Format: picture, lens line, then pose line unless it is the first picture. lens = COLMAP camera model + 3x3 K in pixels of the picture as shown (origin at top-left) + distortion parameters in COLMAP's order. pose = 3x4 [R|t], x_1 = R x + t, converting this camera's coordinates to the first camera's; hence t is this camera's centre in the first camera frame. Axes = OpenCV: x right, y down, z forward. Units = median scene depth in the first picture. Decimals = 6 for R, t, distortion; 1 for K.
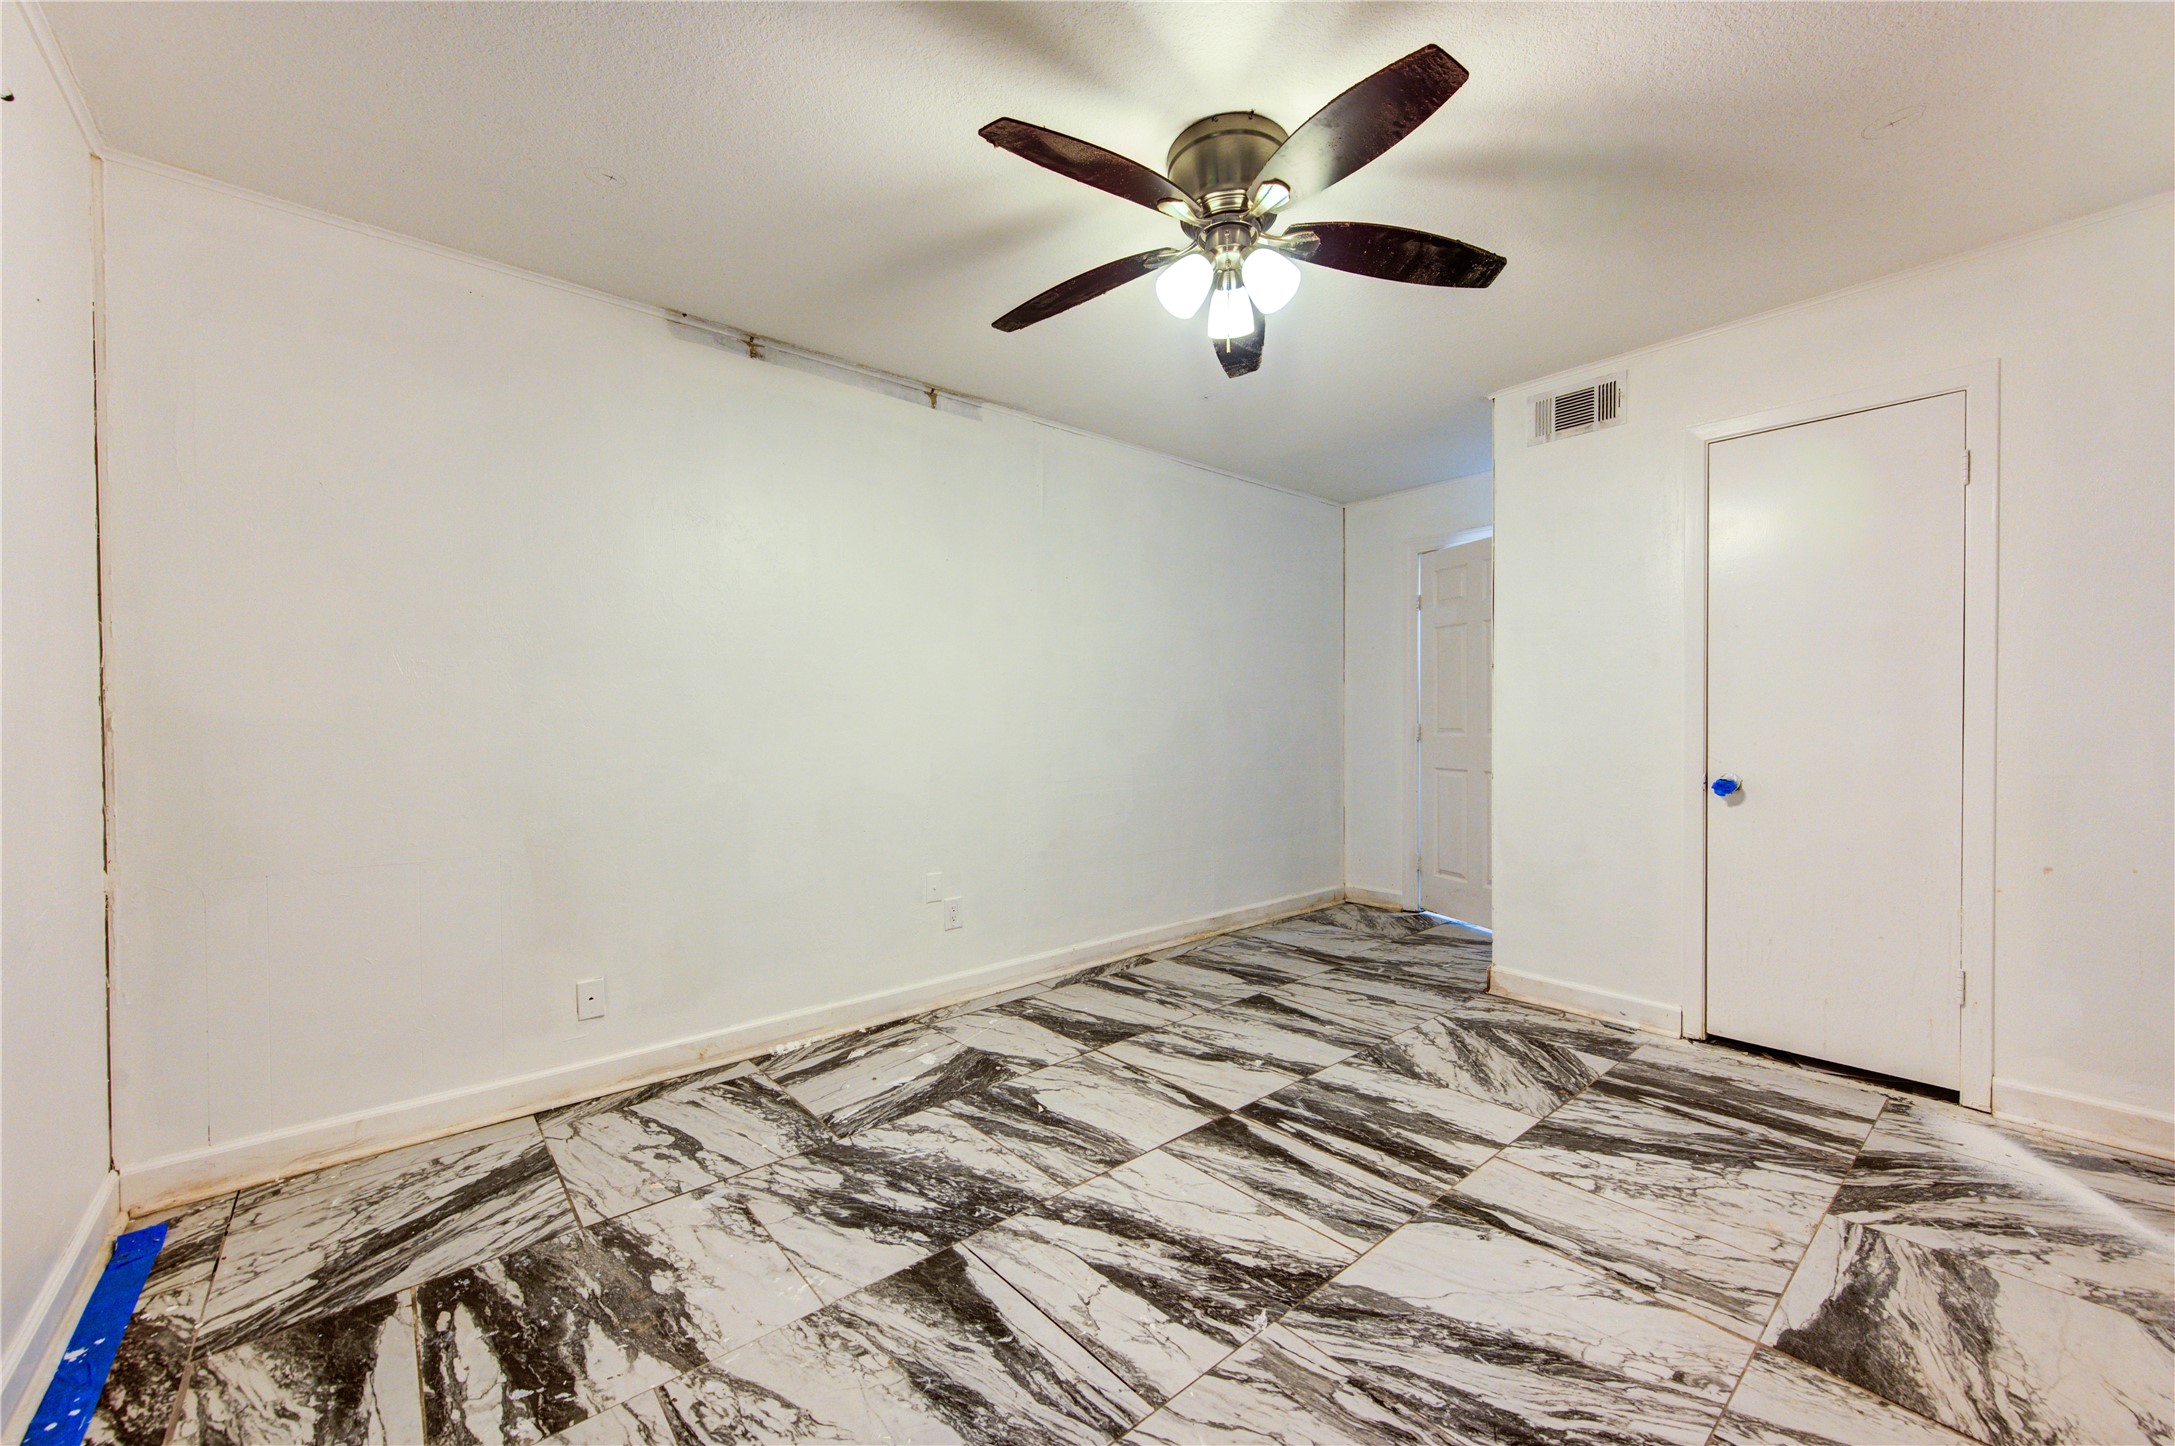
lens RADIAL K [[844.2, 0, 1088.8], [0, 844.2, 724.3], [0, 0, 1]] dist [0.001257, -0.000954]
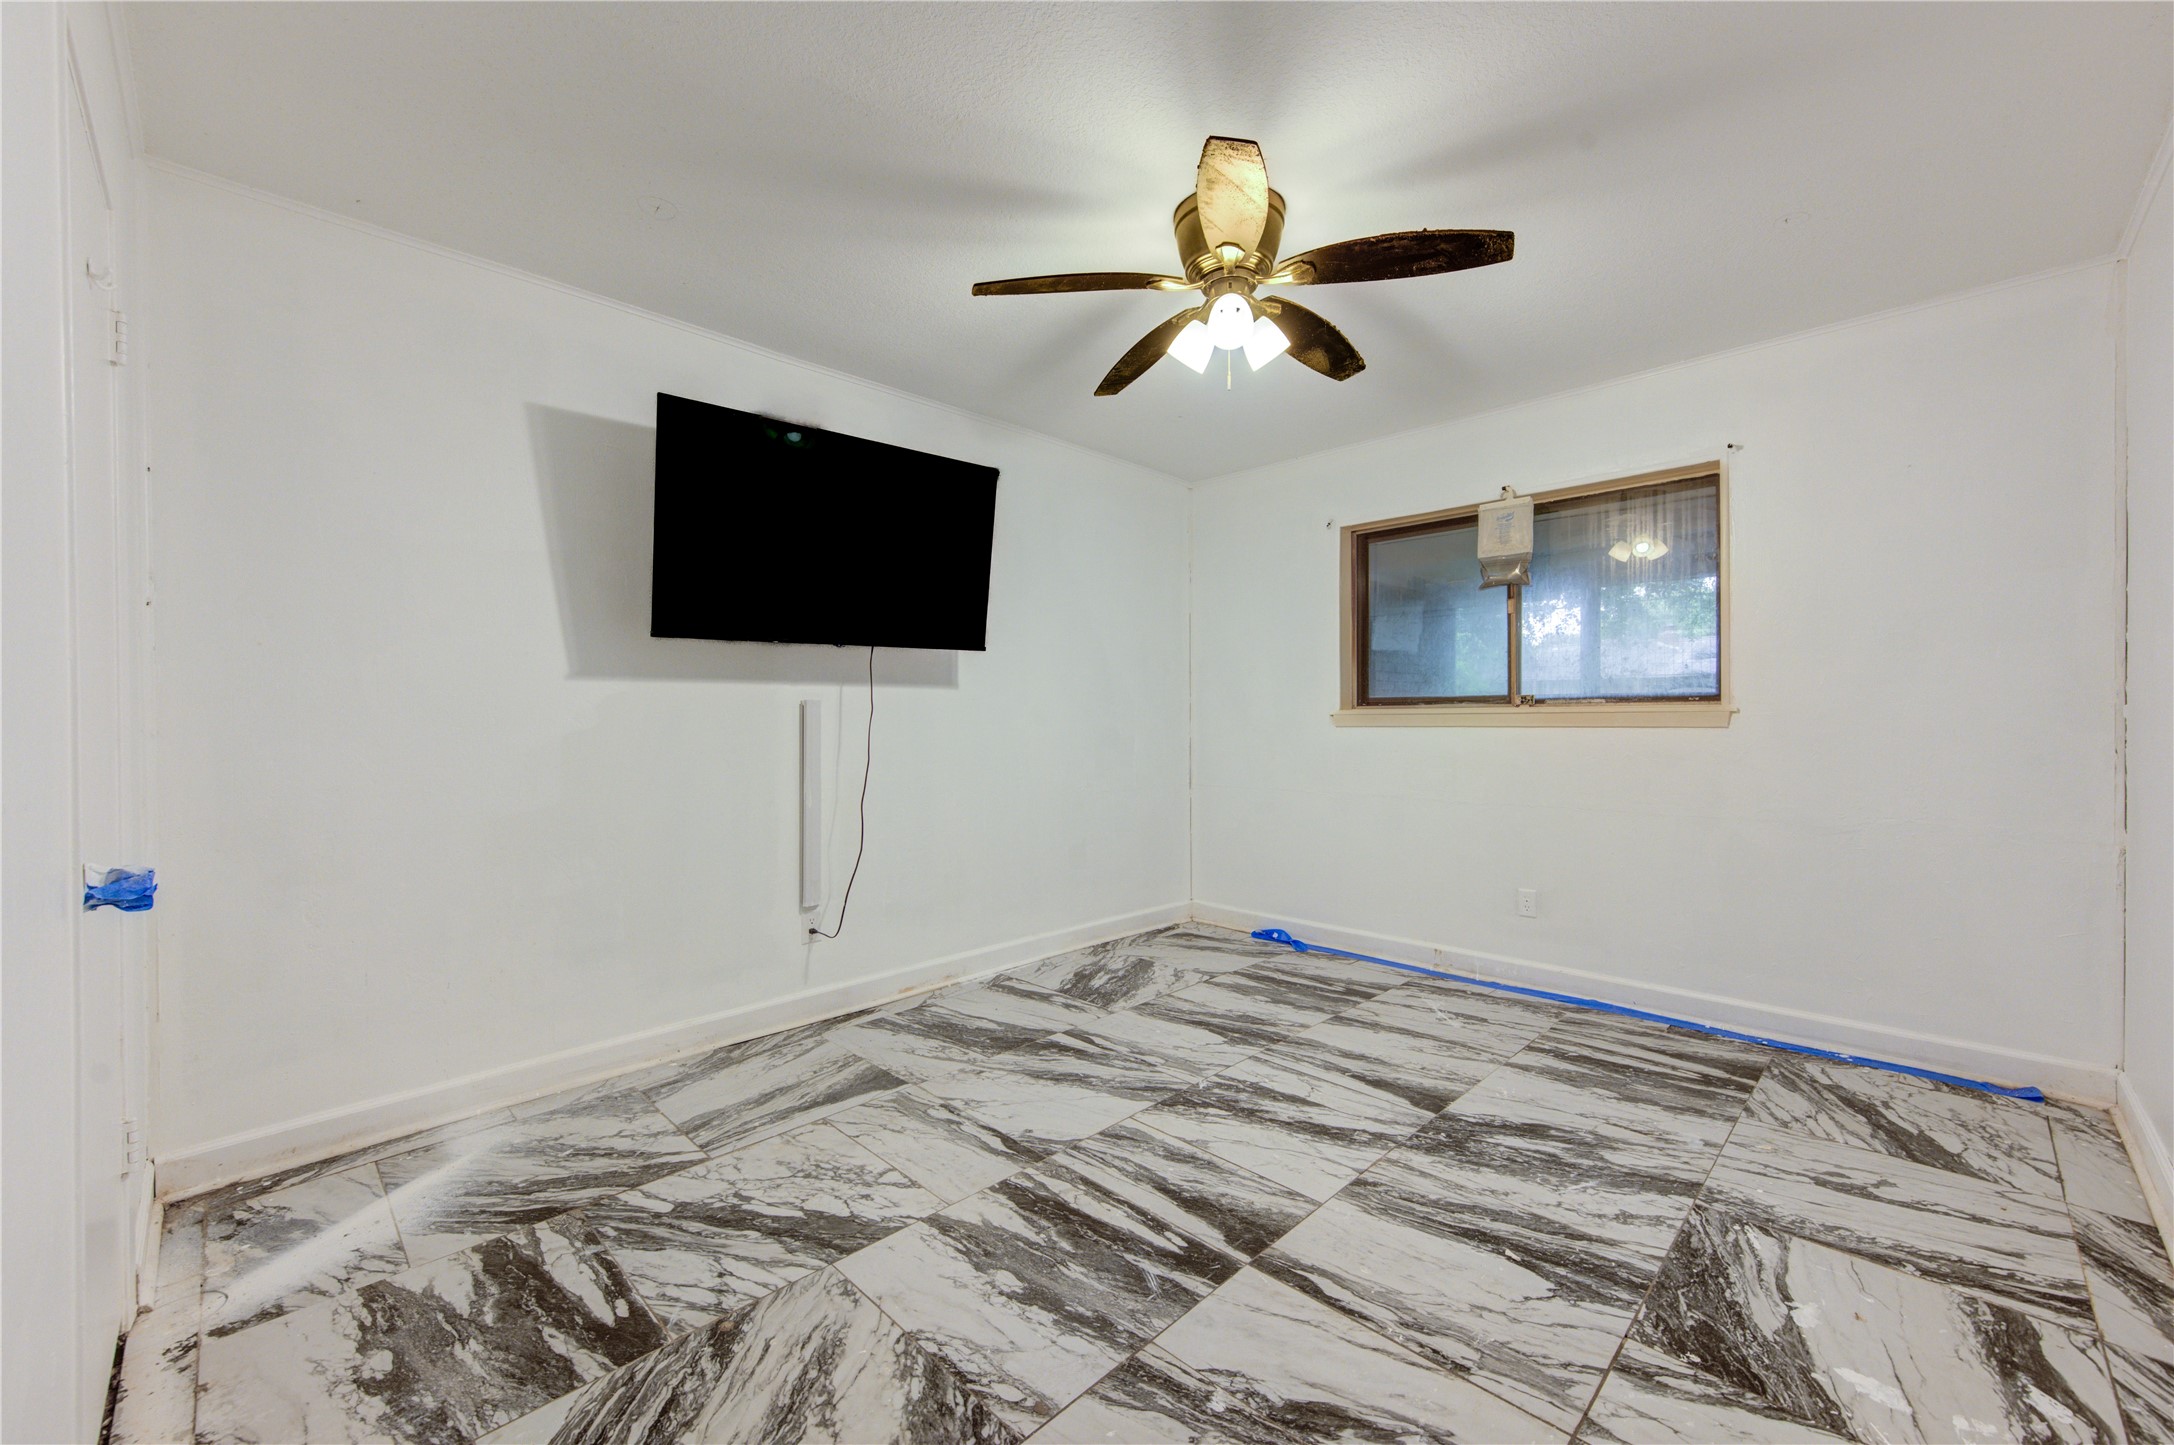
lens RADIAL K [[843.8, 0, 1086.8], [0, 843.8, 719.9], [0, 0, 1]] dist [0.001257, -0.000954]
pose [[-0.996781, 0.012321, -0.079216, 0.415456], [0.011685, 0.999896, 0.008497, -0.011008], [0.079313, 0.007544, -0.996821, 1.974909]]
